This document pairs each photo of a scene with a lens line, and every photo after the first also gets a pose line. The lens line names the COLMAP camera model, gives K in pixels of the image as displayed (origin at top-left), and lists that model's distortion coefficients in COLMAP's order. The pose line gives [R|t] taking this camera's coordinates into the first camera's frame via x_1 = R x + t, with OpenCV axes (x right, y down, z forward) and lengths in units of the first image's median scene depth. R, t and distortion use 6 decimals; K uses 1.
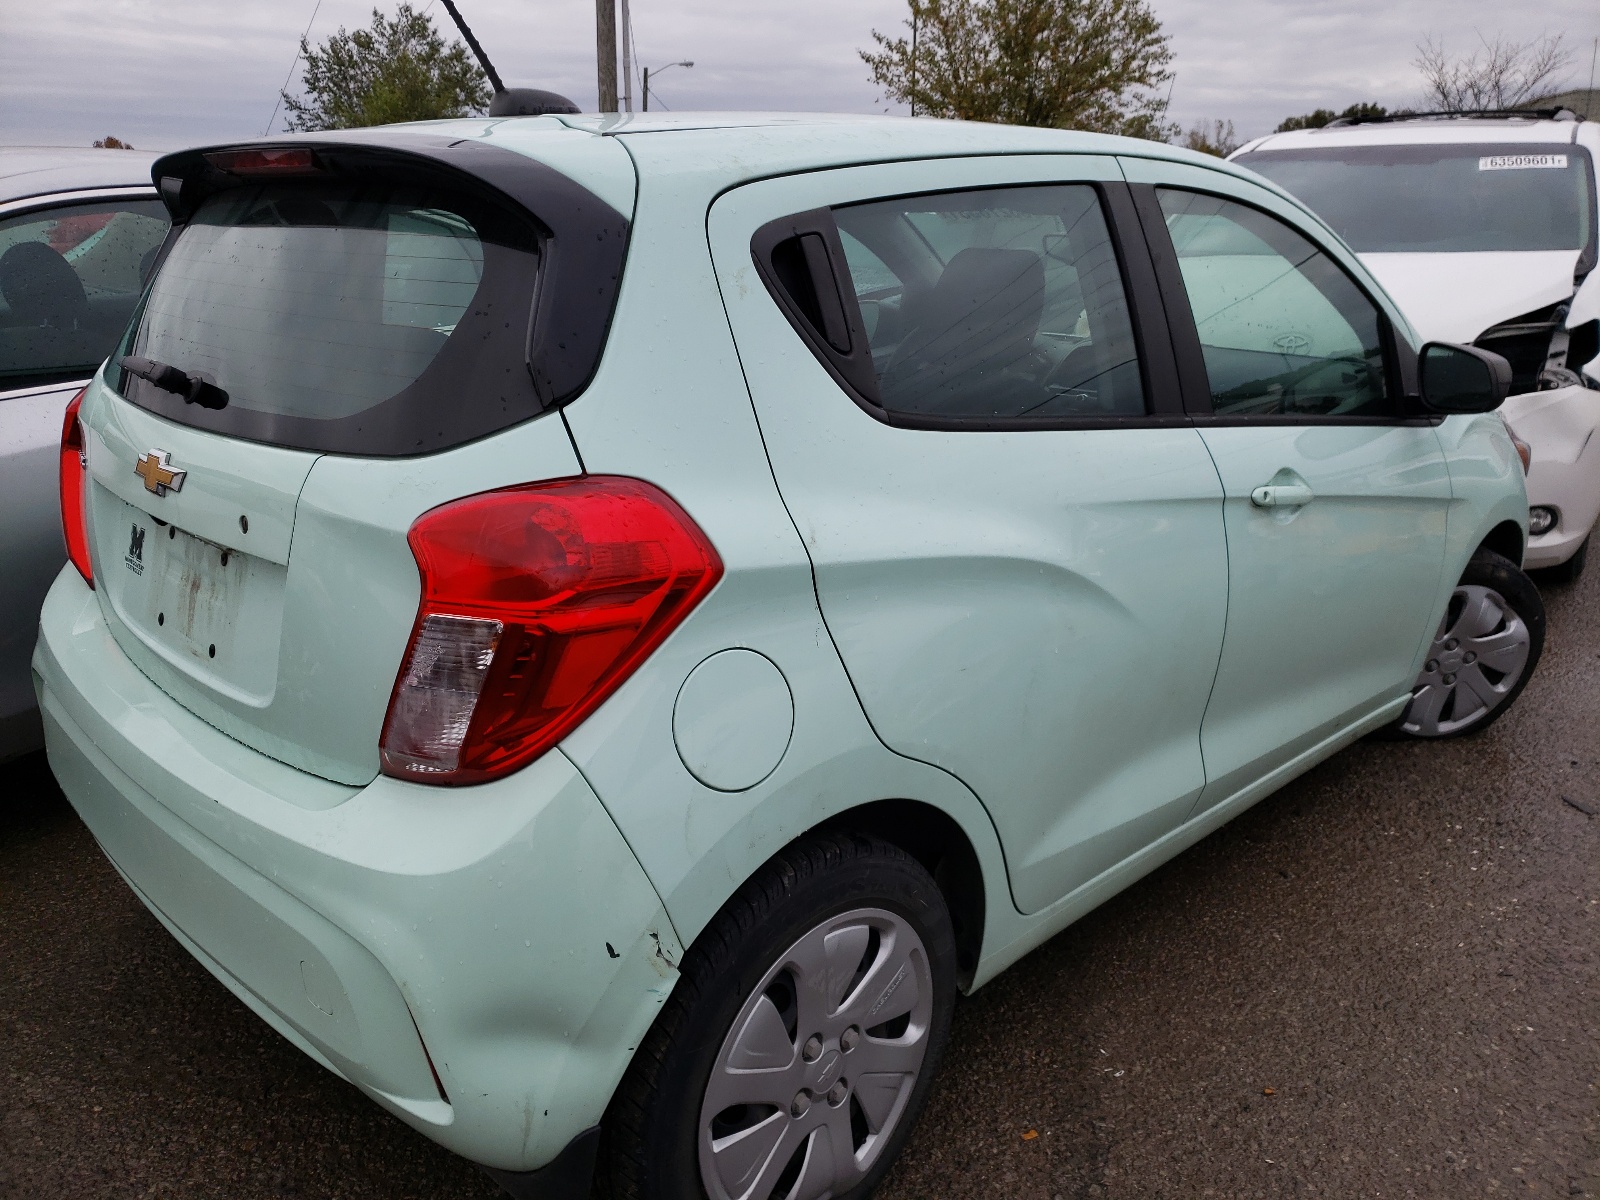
lens RADIAL K [[1207.0, 0, 800.9], [0, 1207.0, 643.7], [0, 0, 1]] dist [-0.000074, 0.038213]
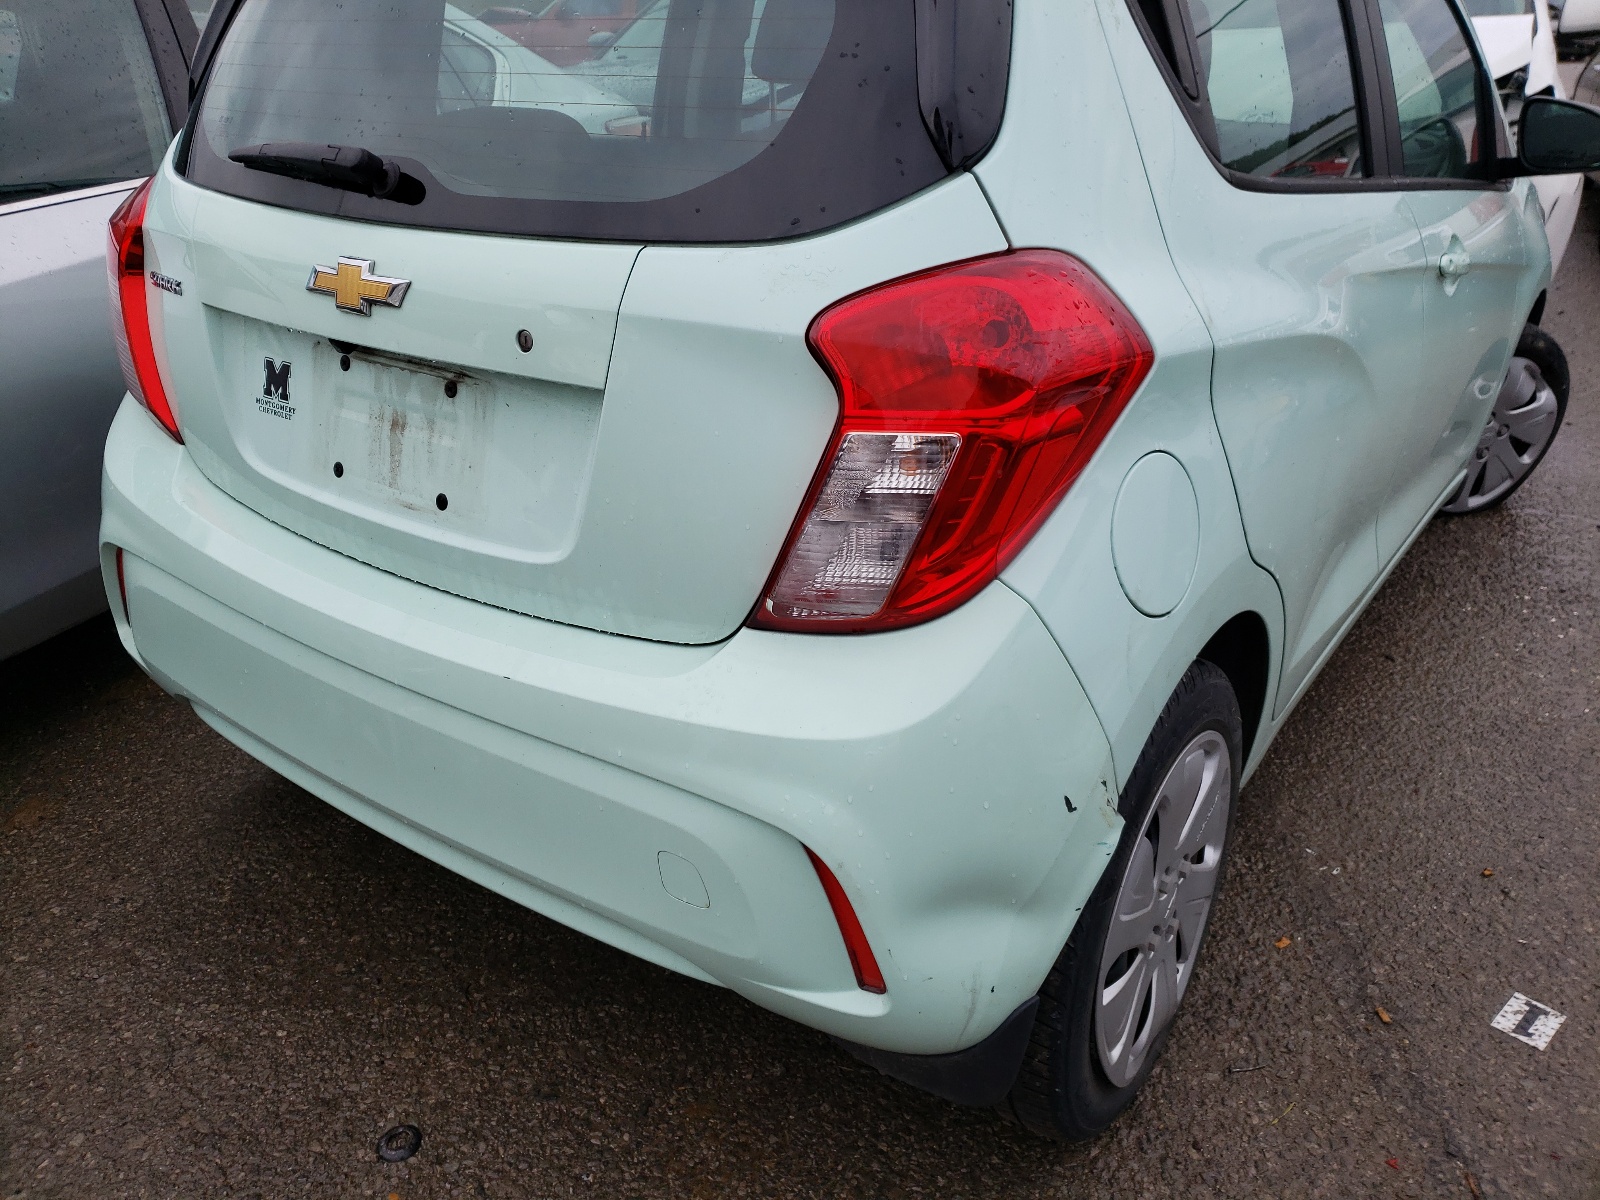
lens RADIAL K [[1209.4, 0, 800.0], [0, 1209.4, 600.0], [0, 0, 1]] dist [0.024353, -0.001550]
pose [[0.988976, -0.081085, 0.123899, -0.342145], [0.067242, 0.991419, 0.112101, -0.003928], [-0.131925, -0.102535, 0.985942, 0.132119]]
